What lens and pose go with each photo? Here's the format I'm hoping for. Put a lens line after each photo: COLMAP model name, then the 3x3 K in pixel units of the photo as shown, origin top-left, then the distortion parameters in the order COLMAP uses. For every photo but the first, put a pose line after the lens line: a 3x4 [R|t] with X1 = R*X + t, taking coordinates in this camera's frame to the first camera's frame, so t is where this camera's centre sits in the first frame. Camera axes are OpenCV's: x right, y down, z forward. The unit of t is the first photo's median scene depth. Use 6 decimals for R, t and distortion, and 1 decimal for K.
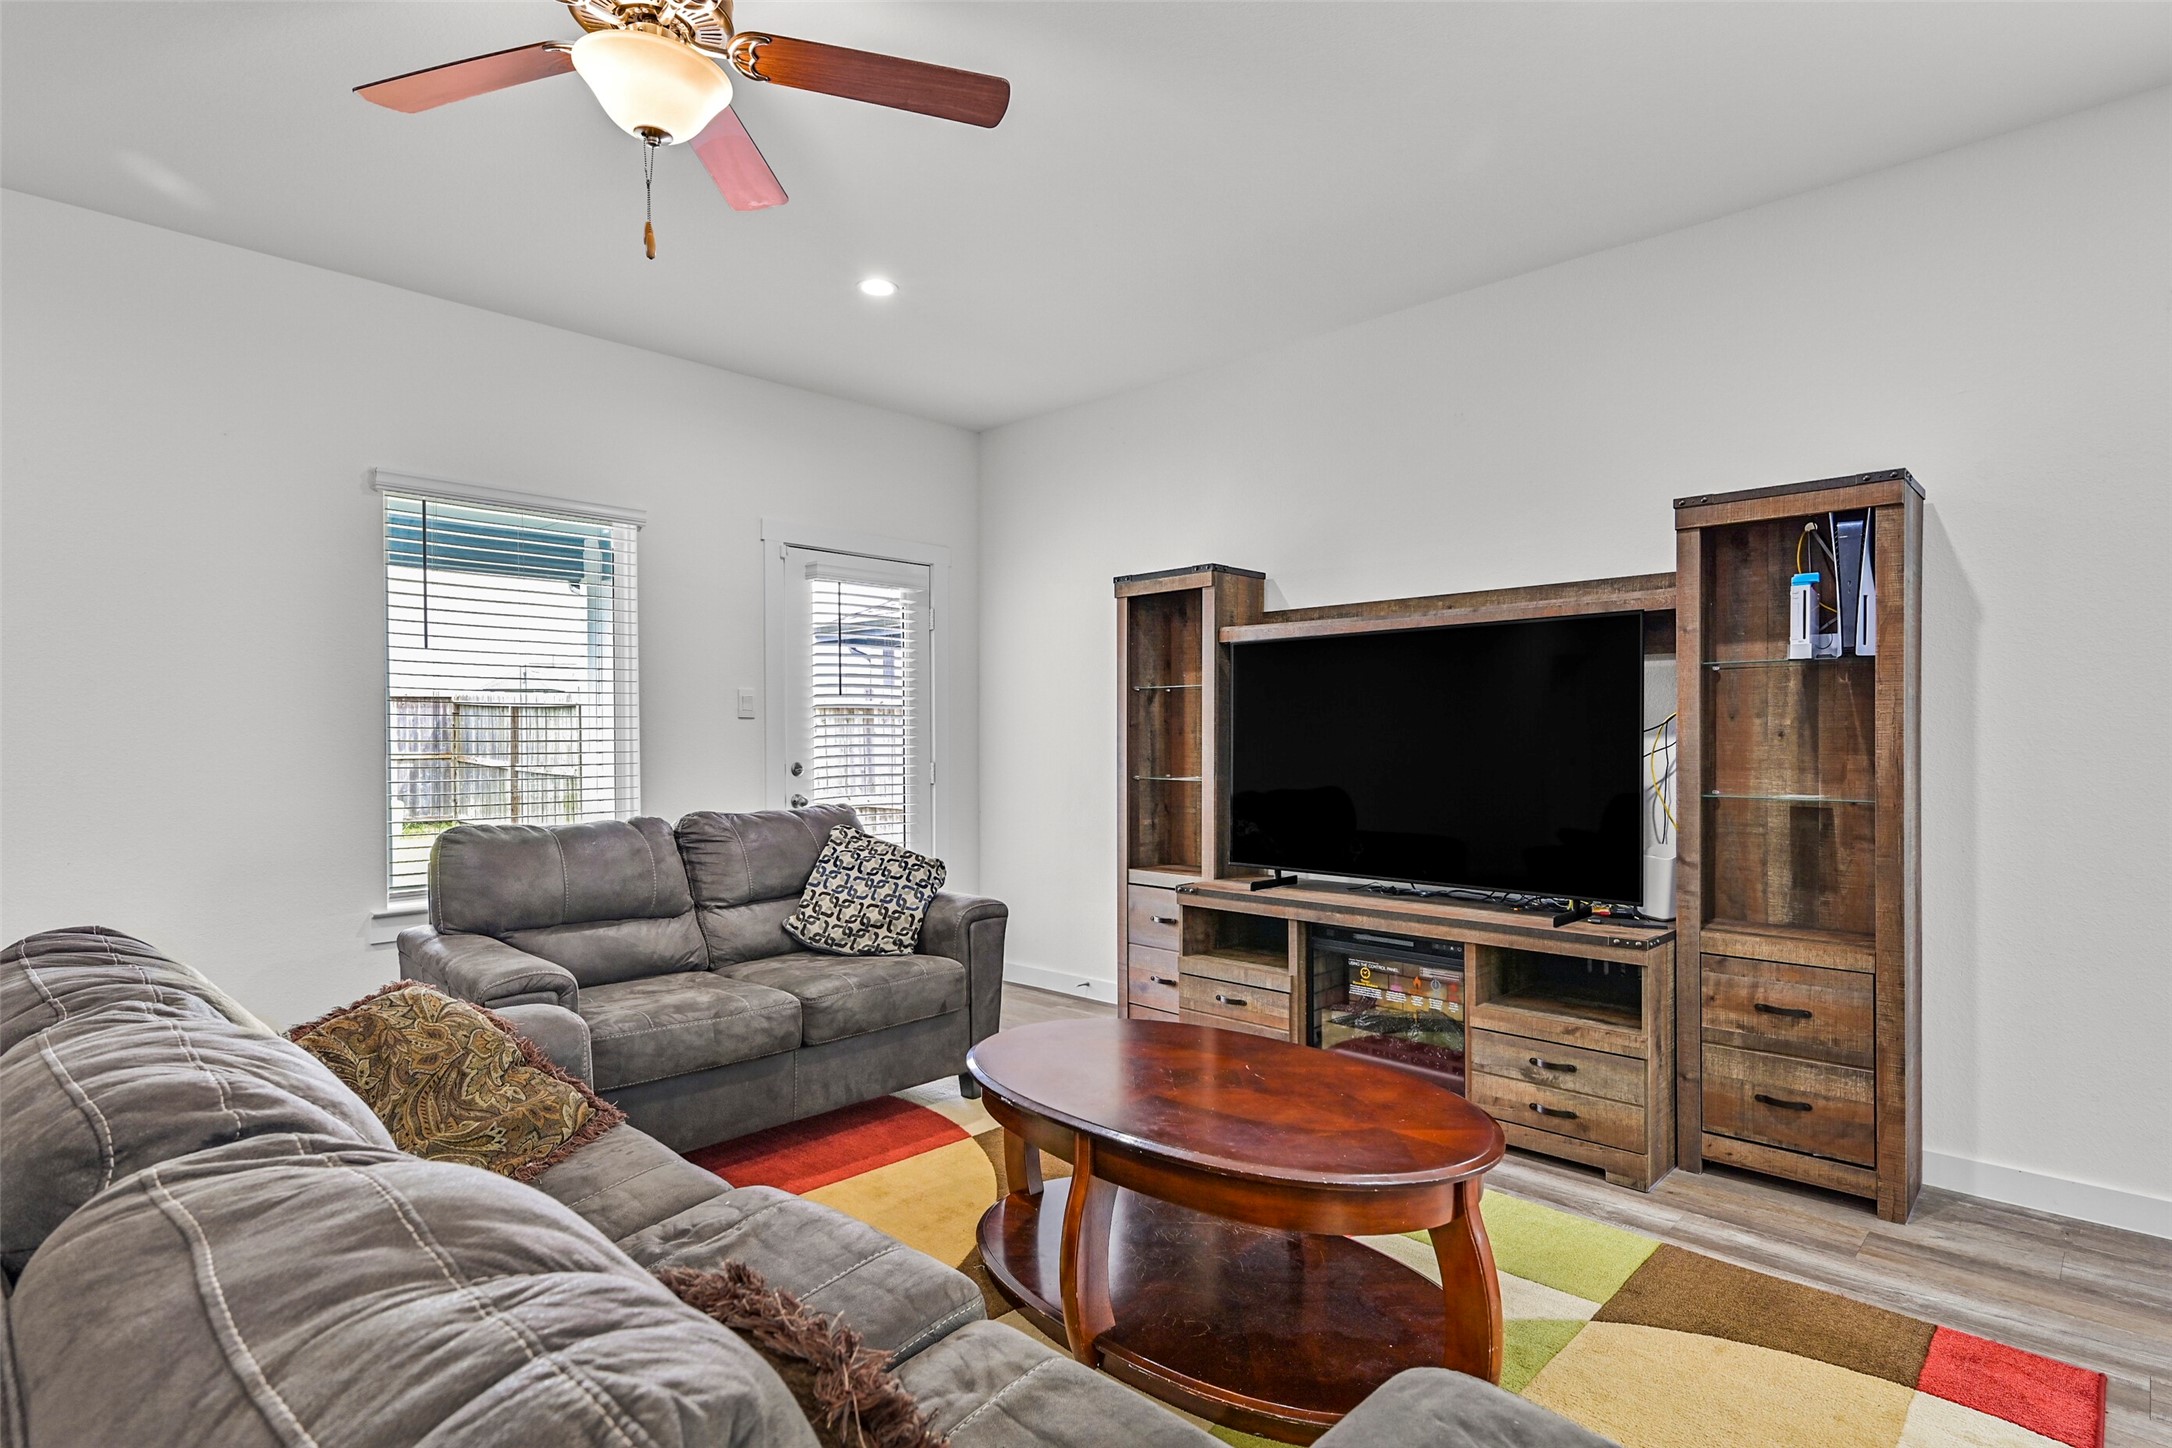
lens RADIAL K [[1136.2, 0, 1106.6], [0, 1136.2, 709.5], [0, 0, 1]] dist [0.022410, 0.006426]
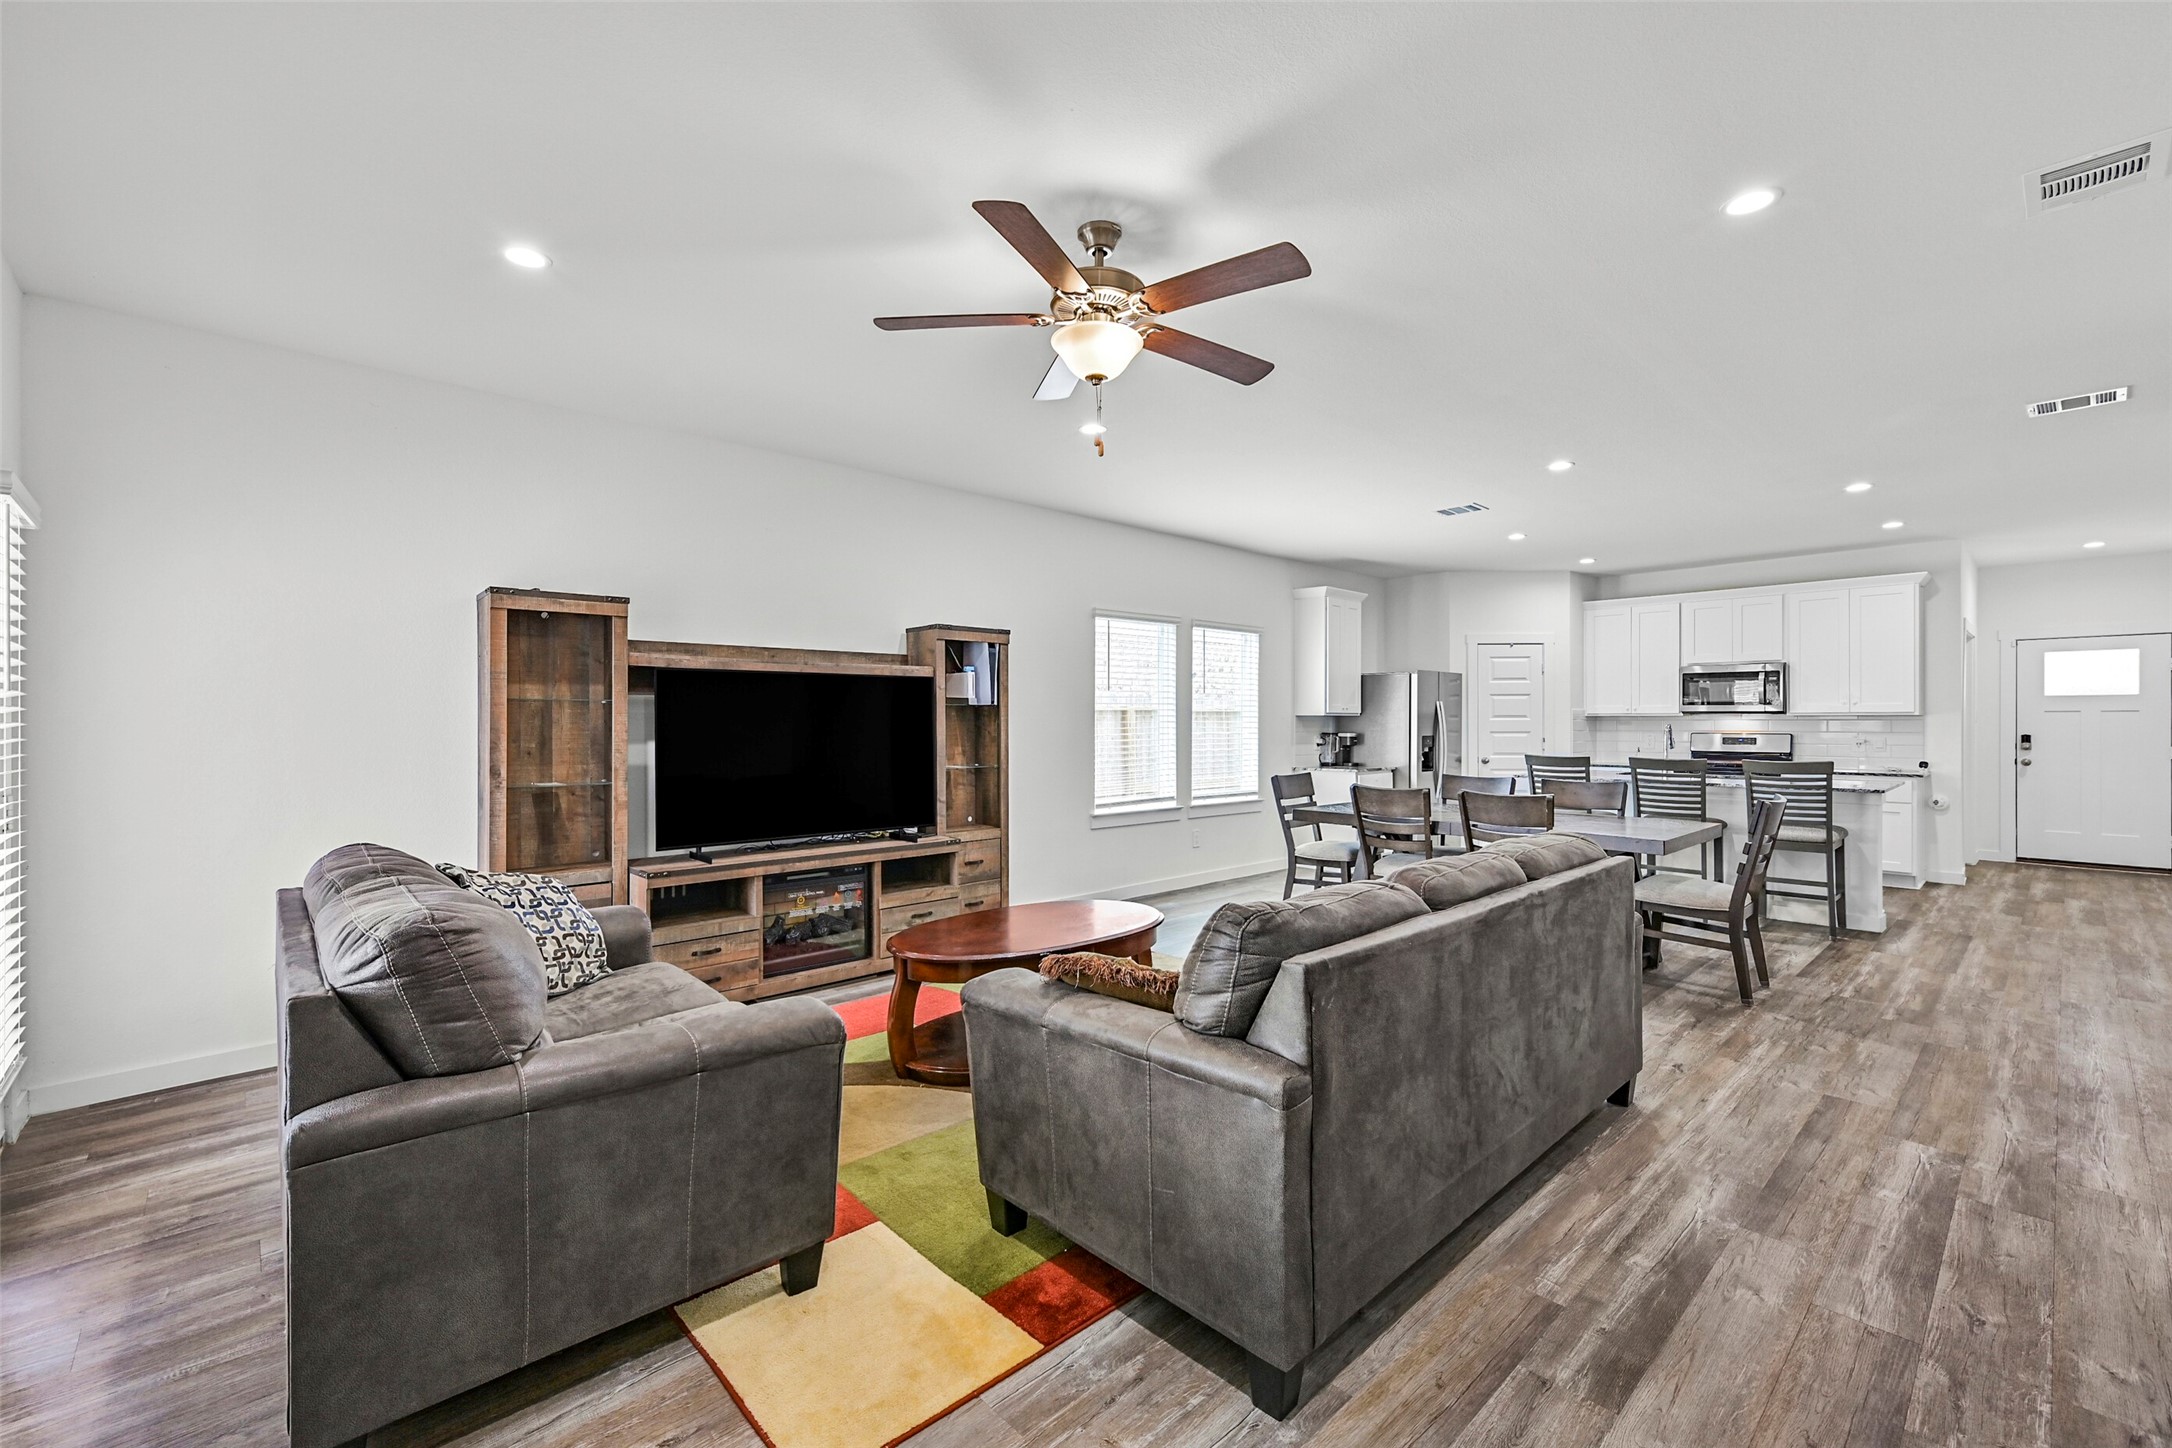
lens RADIAL K [[895.0, 0, 1108.5], [0, 895.0, 721.7], [0, 0, 1]] dist [0.009672, -0.000596]
pose [[0.064283, 0.007848, 0.997901, -0.882248], [-0.014525, 0.999871, -0.006928, -0.002921], [-0.997826, -0.014049, 0.064389, 0.491185]]
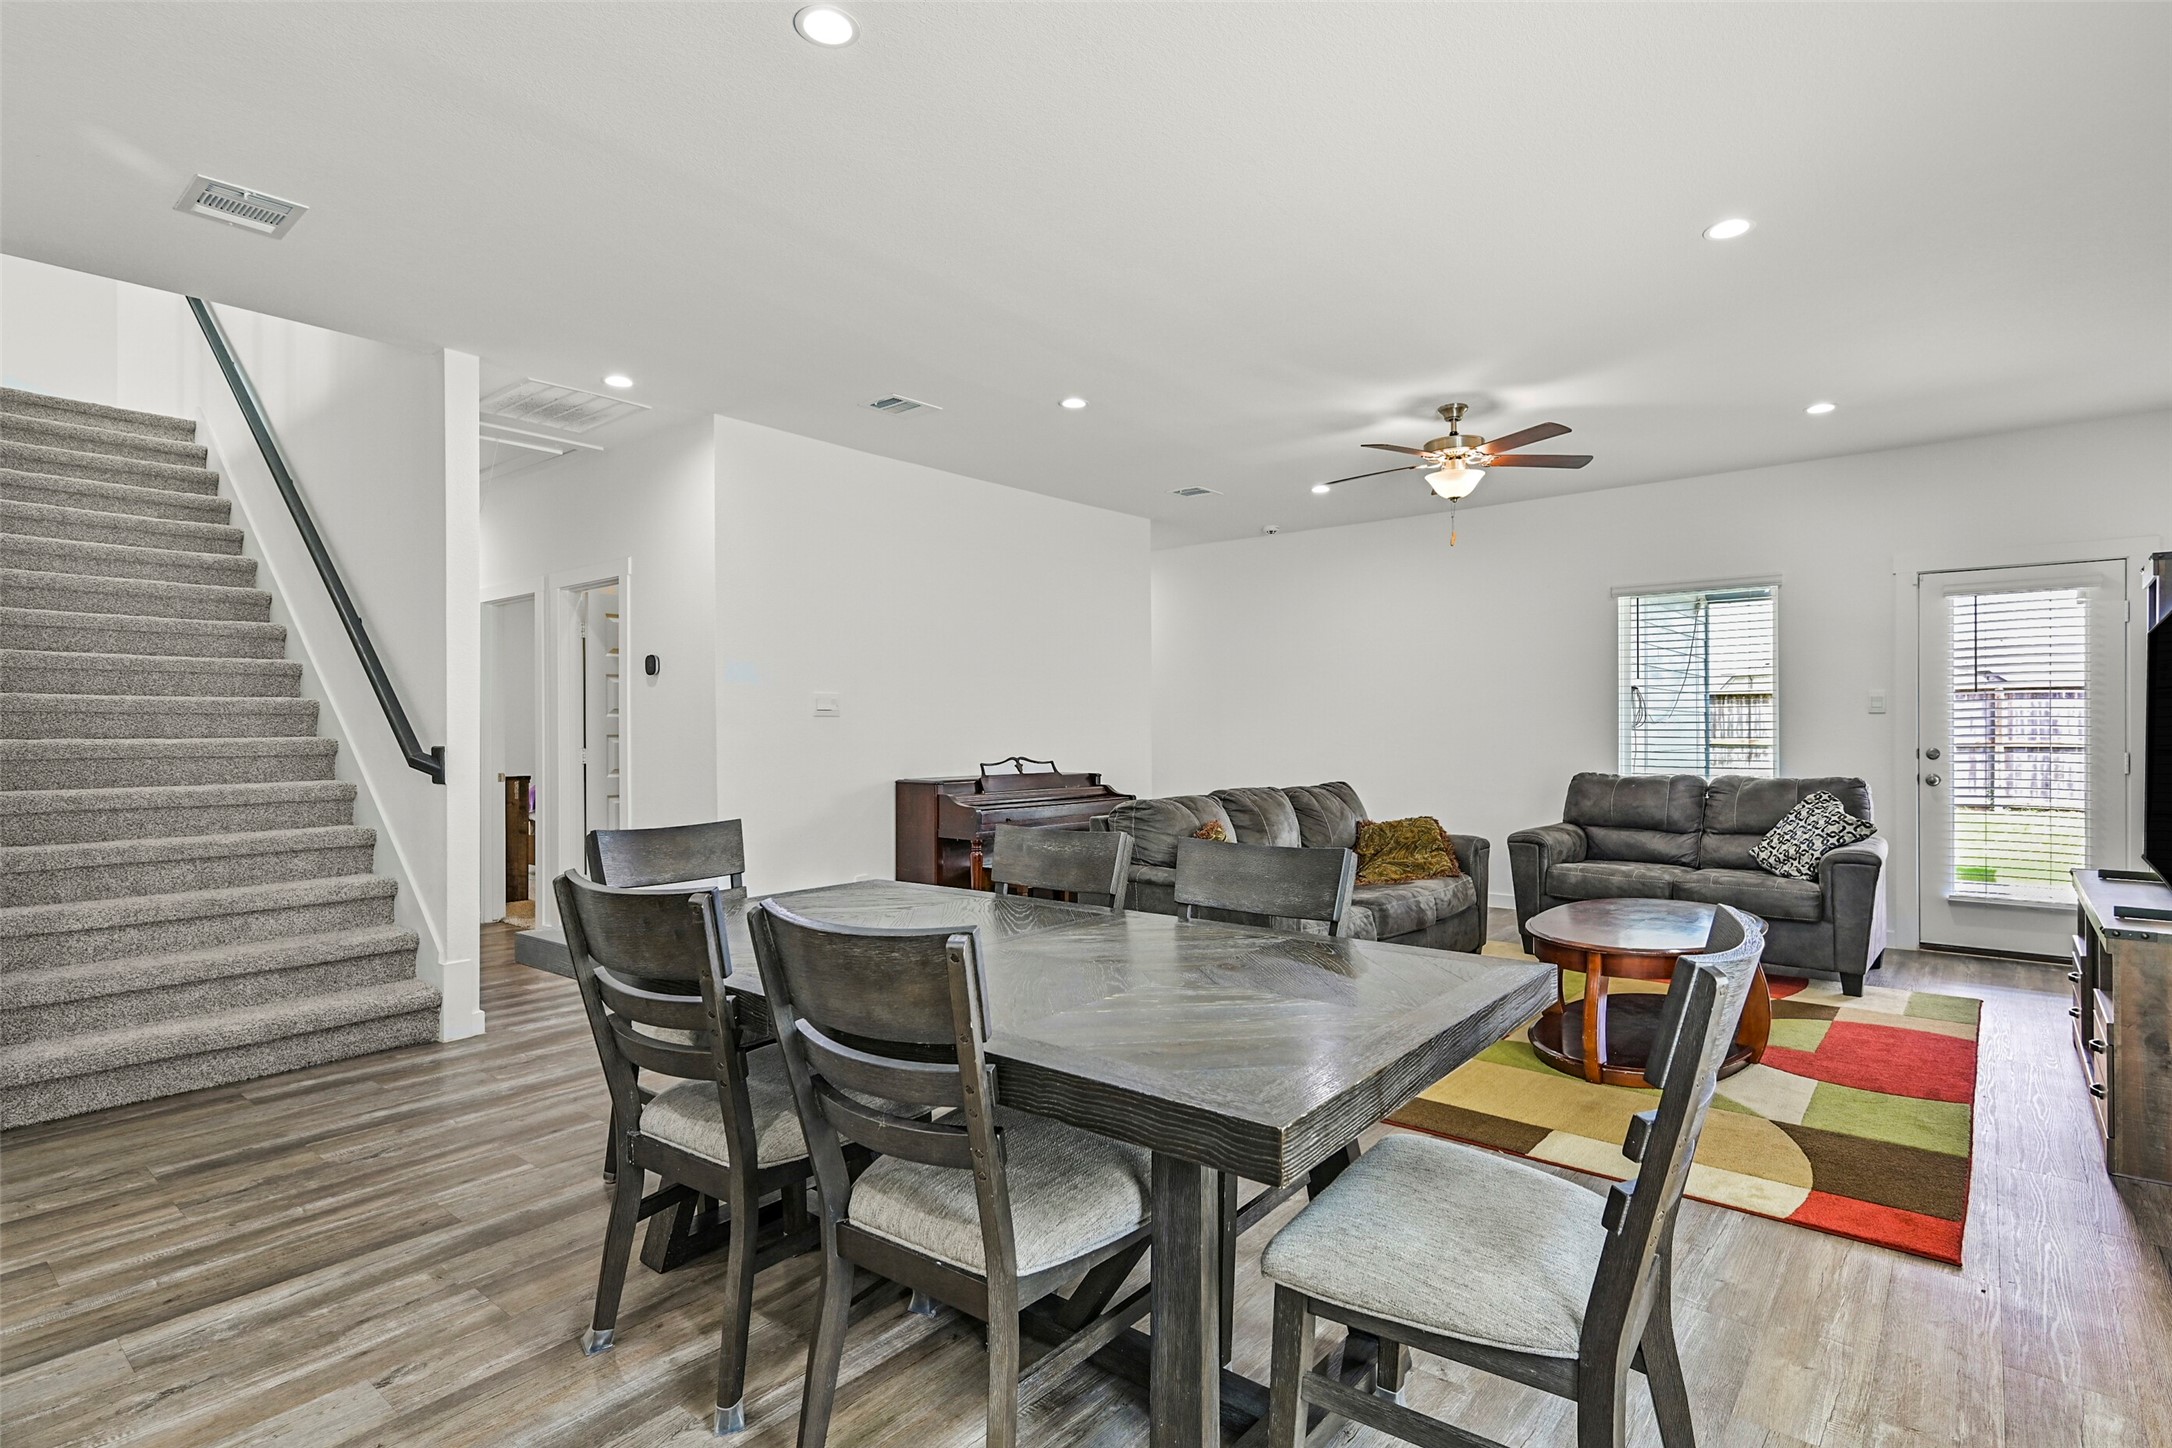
lens RADIAL K [[1055.0, 0, 1088.1], [0, 1055.0, 751.8], [0, 0, 1]] dist [0.010992, -0.000115]
pose [[0.063346, 0.026163, -0.997649, 1.073271], [0.019393, 0.999435, 0.027442, 0.001021], [0.997803, -0.021086, 0.062802, 0.029702]]
